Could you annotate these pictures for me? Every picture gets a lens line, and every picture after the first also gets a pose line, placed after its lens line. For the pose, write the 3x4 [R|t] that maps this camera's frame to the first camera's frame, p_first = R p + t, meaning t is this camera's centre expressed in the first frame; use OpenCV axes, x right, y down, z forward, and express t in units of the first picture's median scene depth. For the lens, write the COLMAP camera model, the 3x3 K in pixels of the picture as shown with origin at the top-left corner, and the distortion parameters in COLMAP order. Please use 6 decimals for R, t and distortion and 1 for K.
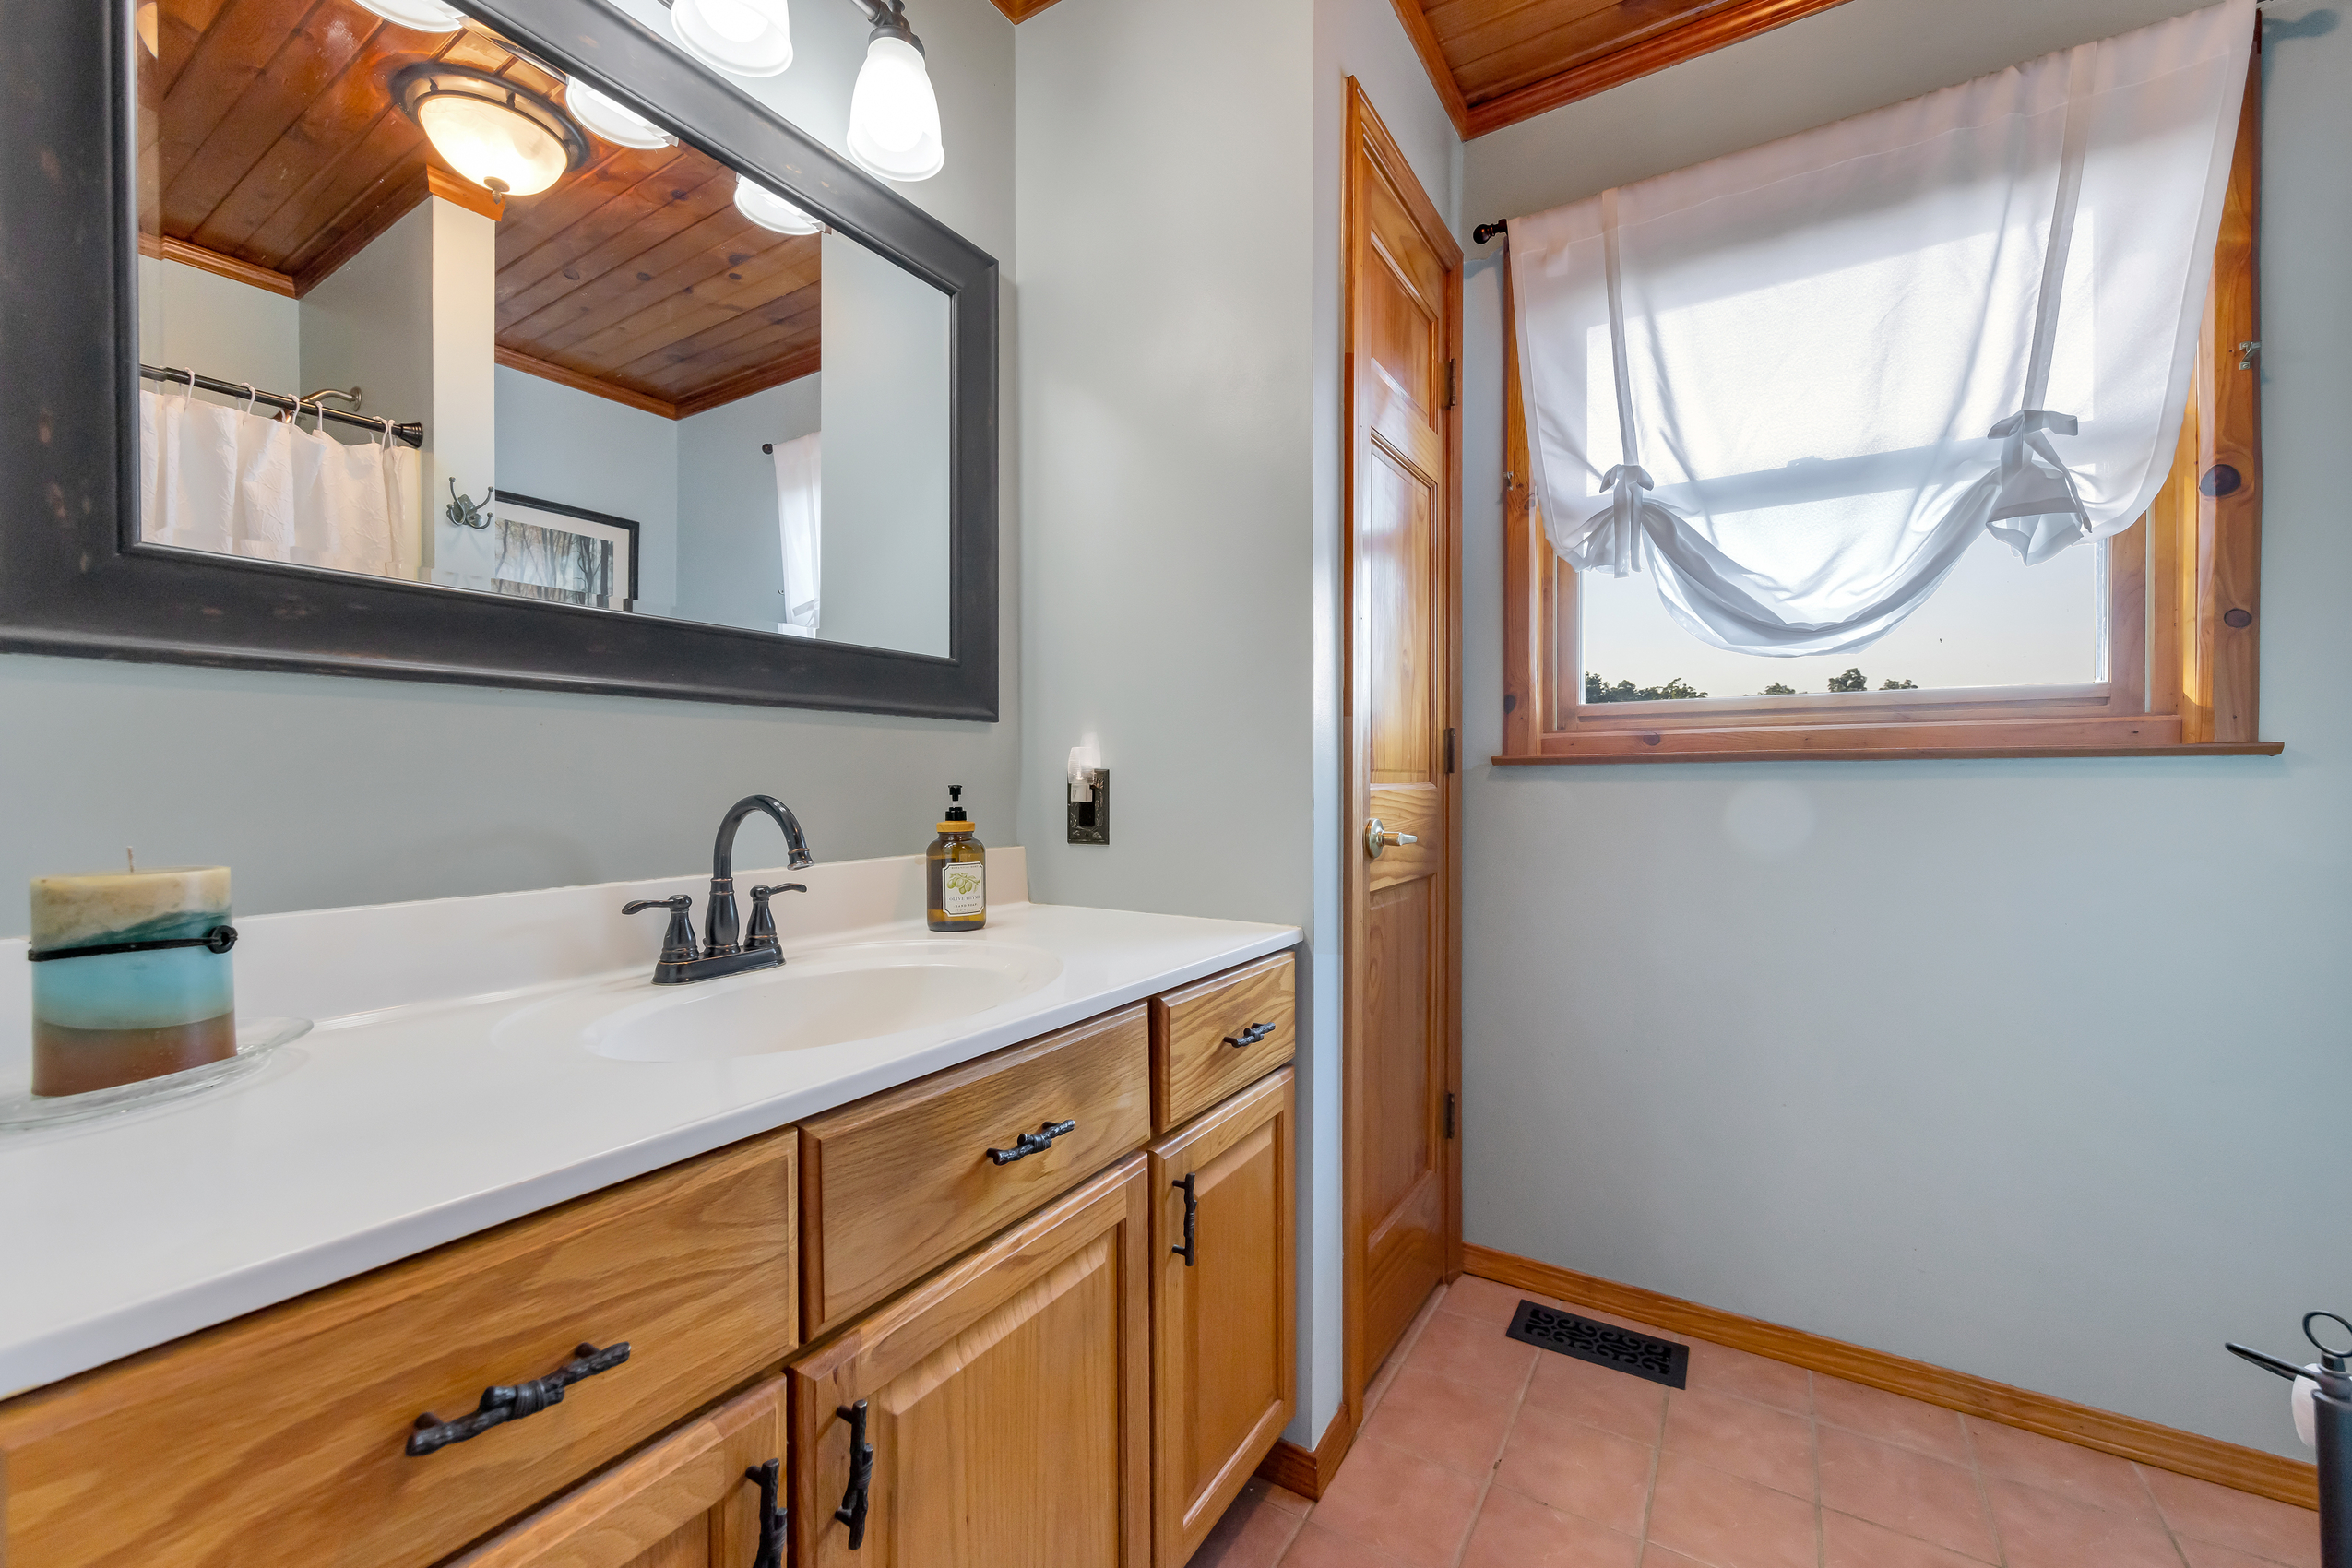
lens RADIAL K [[933.5, 0, 1195.3], [0, 933.5, 785.3], [0, 0, 1]] dist [0.002582, -0.001167]
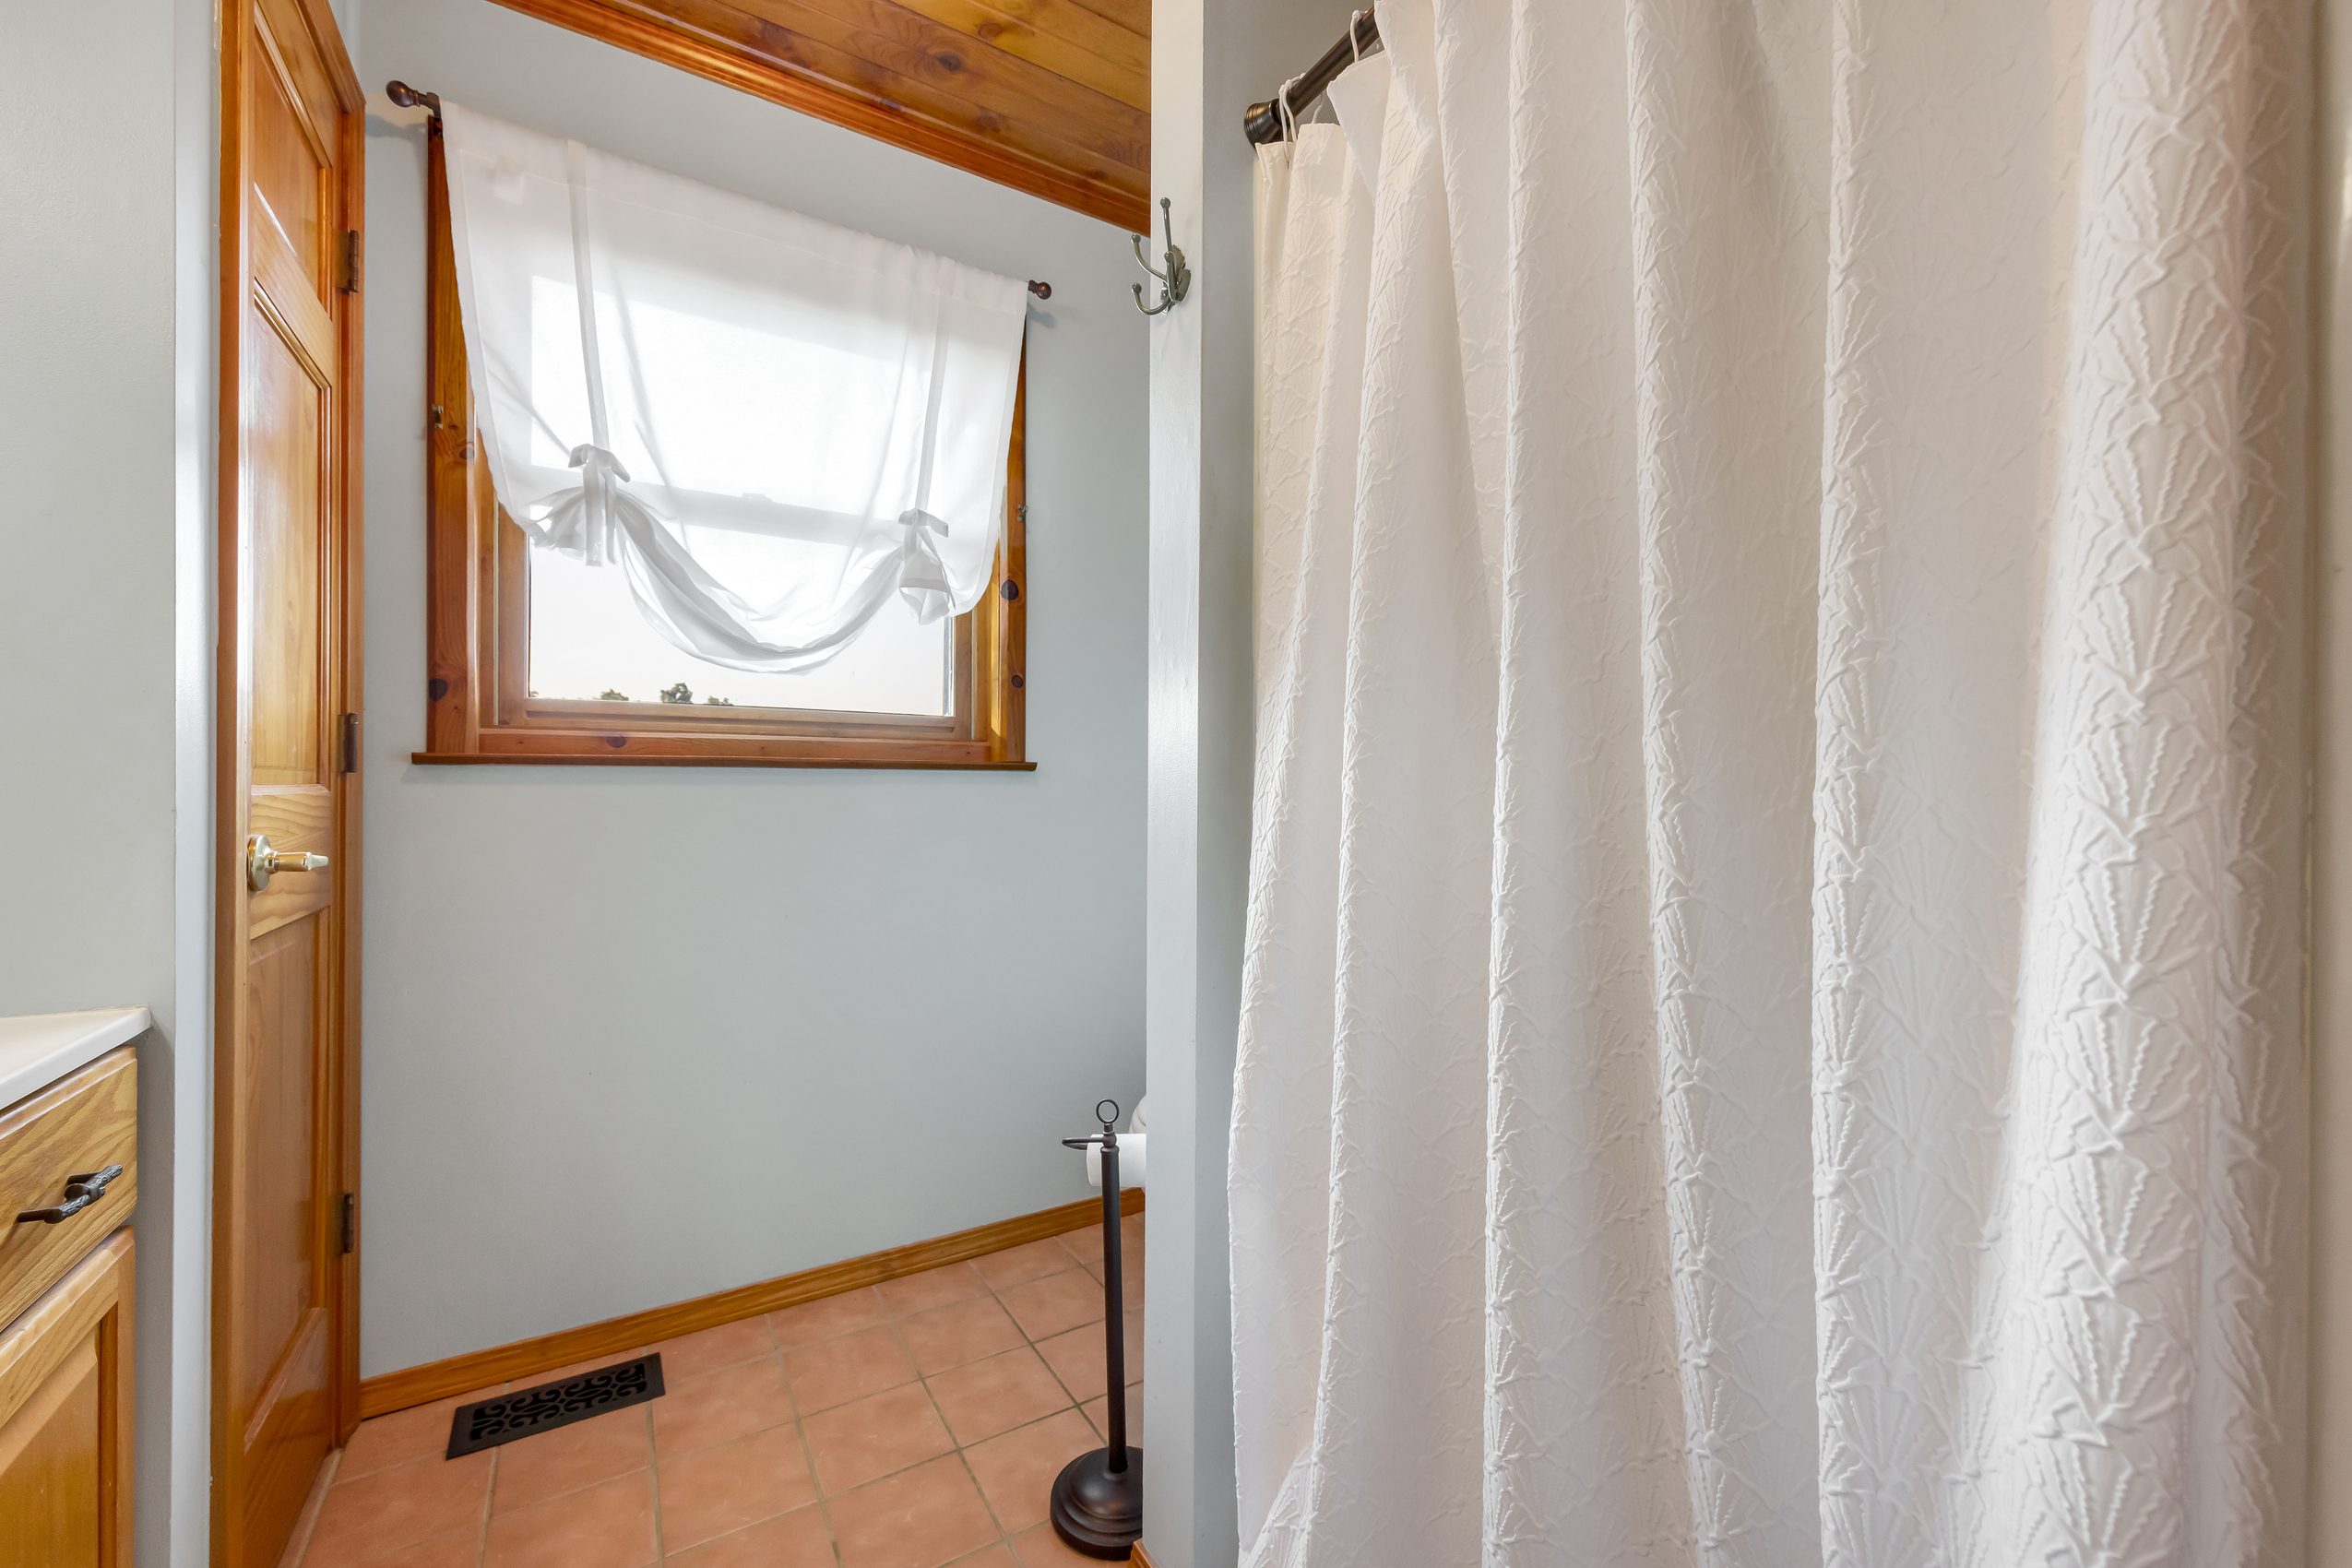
lens RADIAL K [[933.5, 0, 1182.4], [0, 933.5, 791.6], [0, 0, 1]] dist [0.002582, -0.001167]
pose [[0.442660, -0.000083, 0.896690, -0.124070], [-0.000295, 1.000000, 0.000238, 0.002394], [-0.896690, -0.000370, 0.442660, 0.060960]]
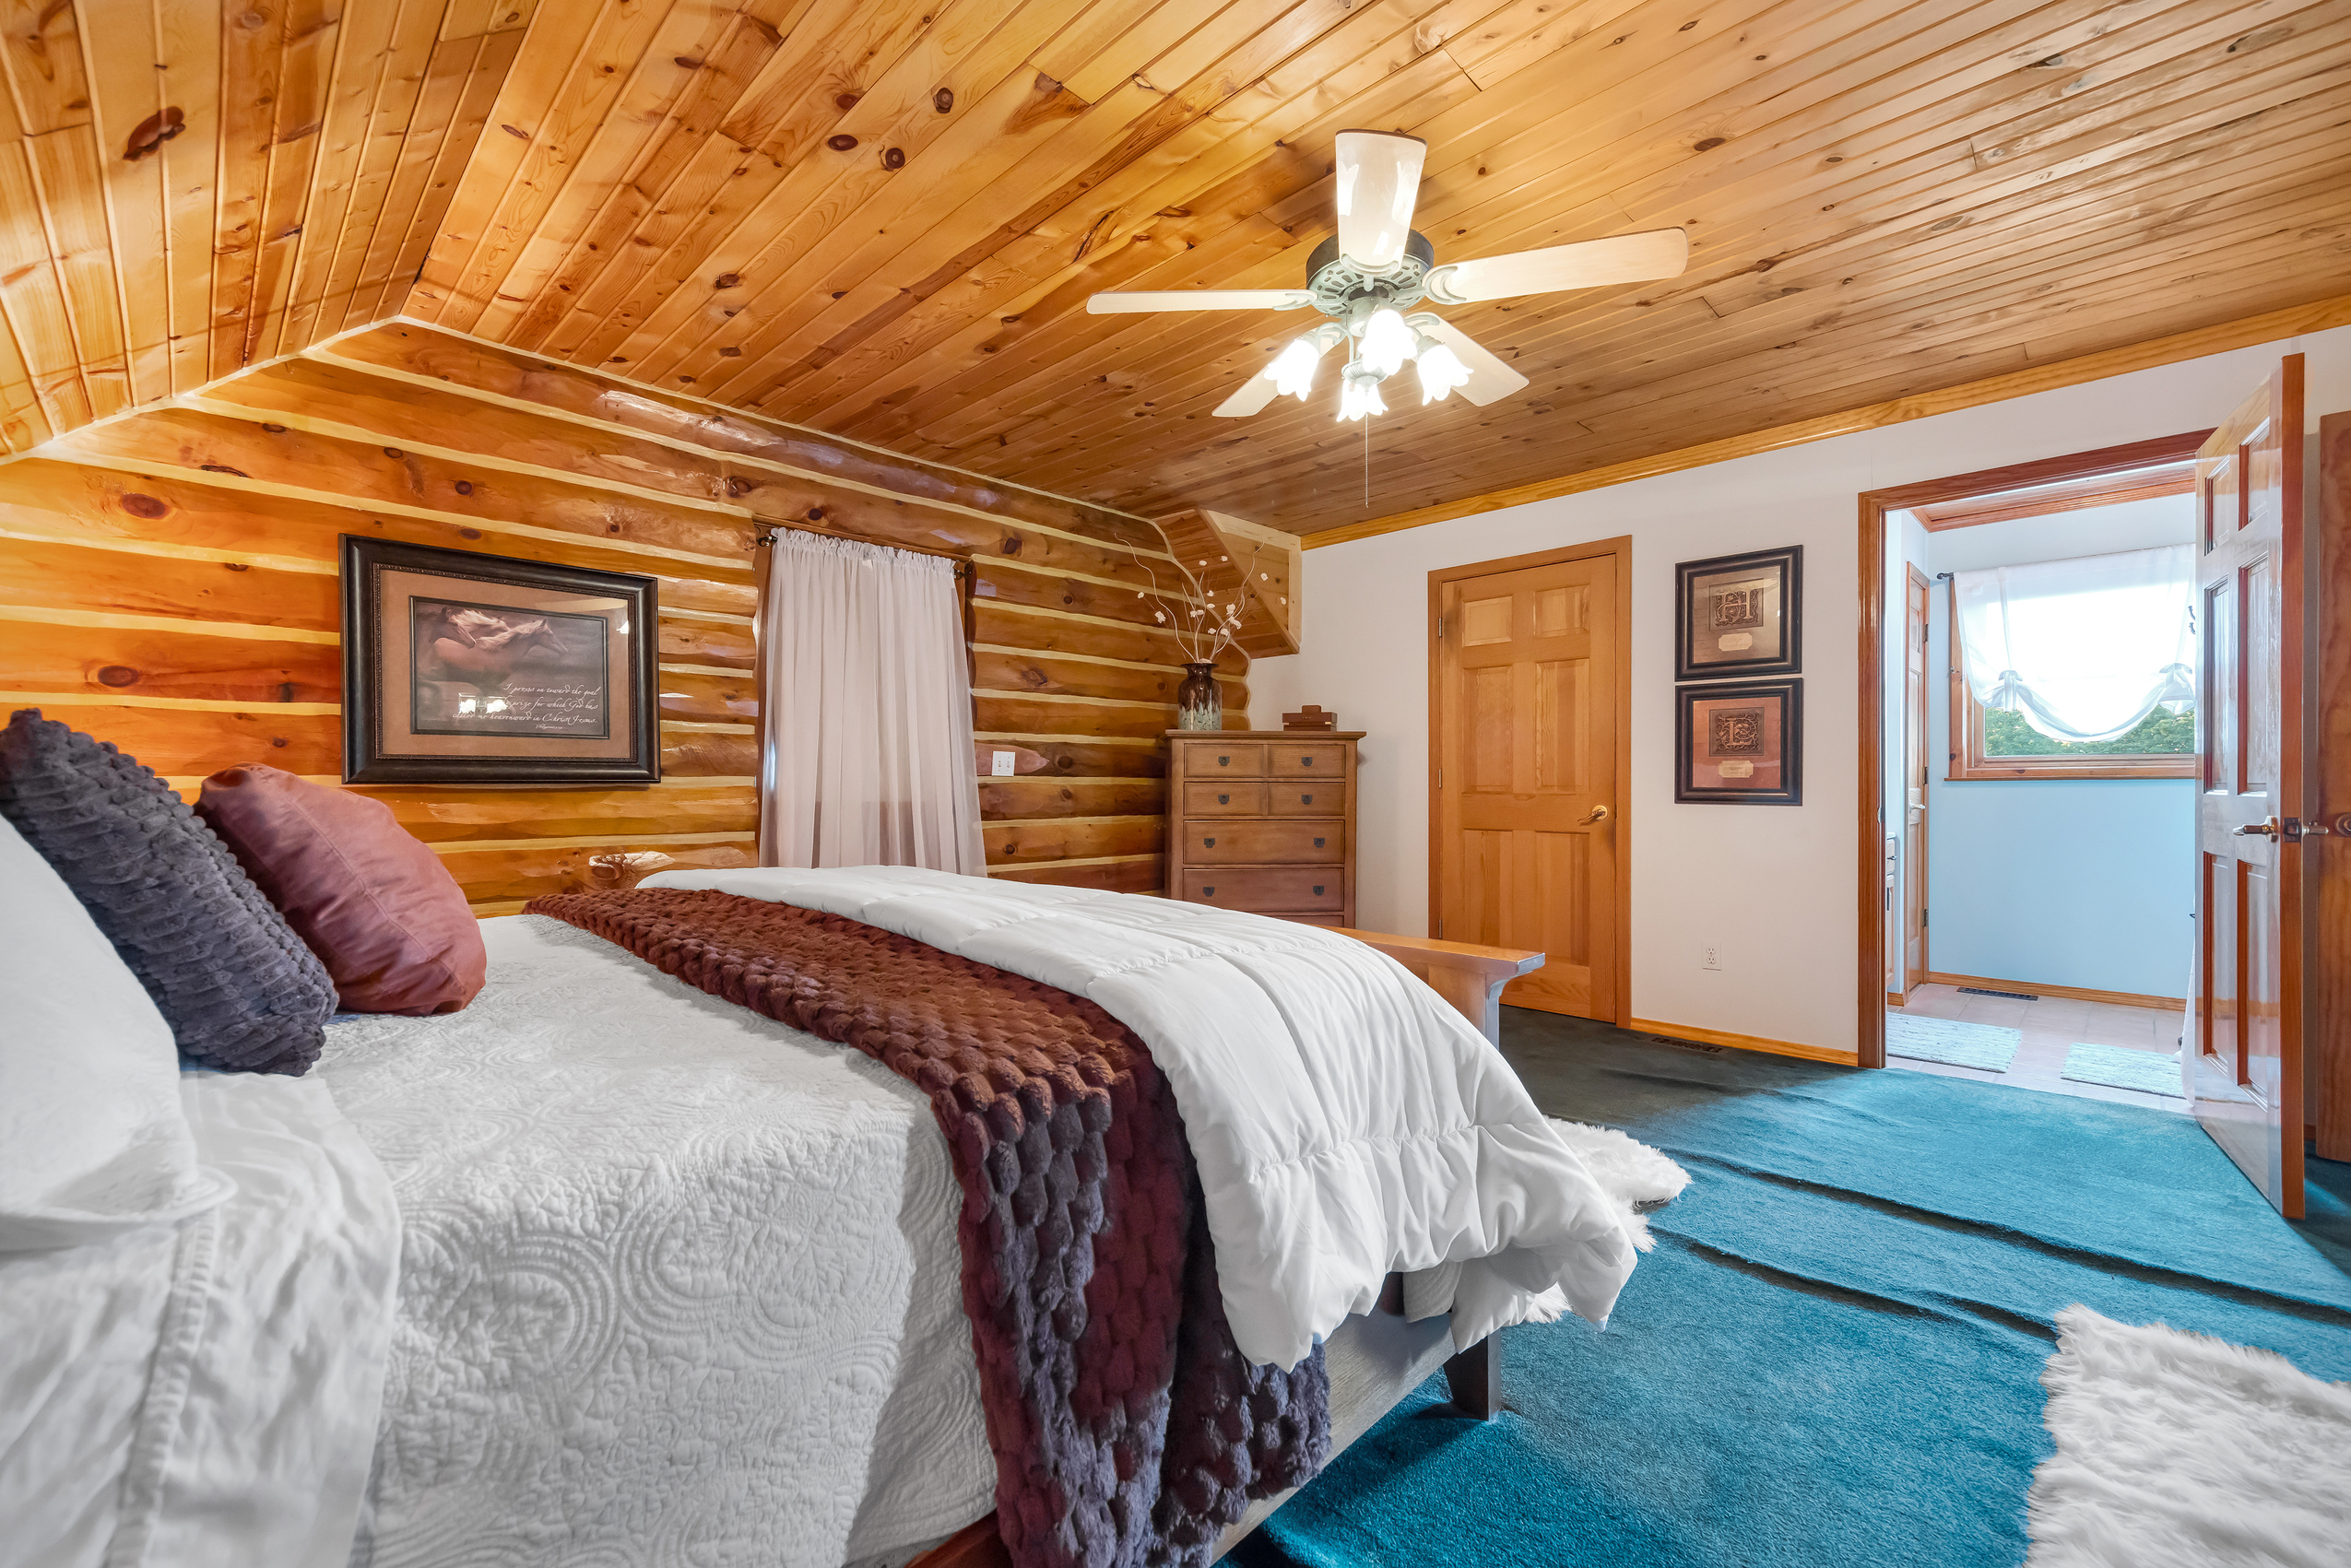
lens RADIAL K [[933.0, 0, 1157.0], [0, 933.0, 779.9], [0, 0, 1]] dist [0.002582, -0.001167]
pose [[0.971916, 0.001374, -0.235326, -1.364806], [-0.002790, 0.999980, -0.005686, -0.002448], [0.235314, 0.006183, 0.971900, -2.318782]]
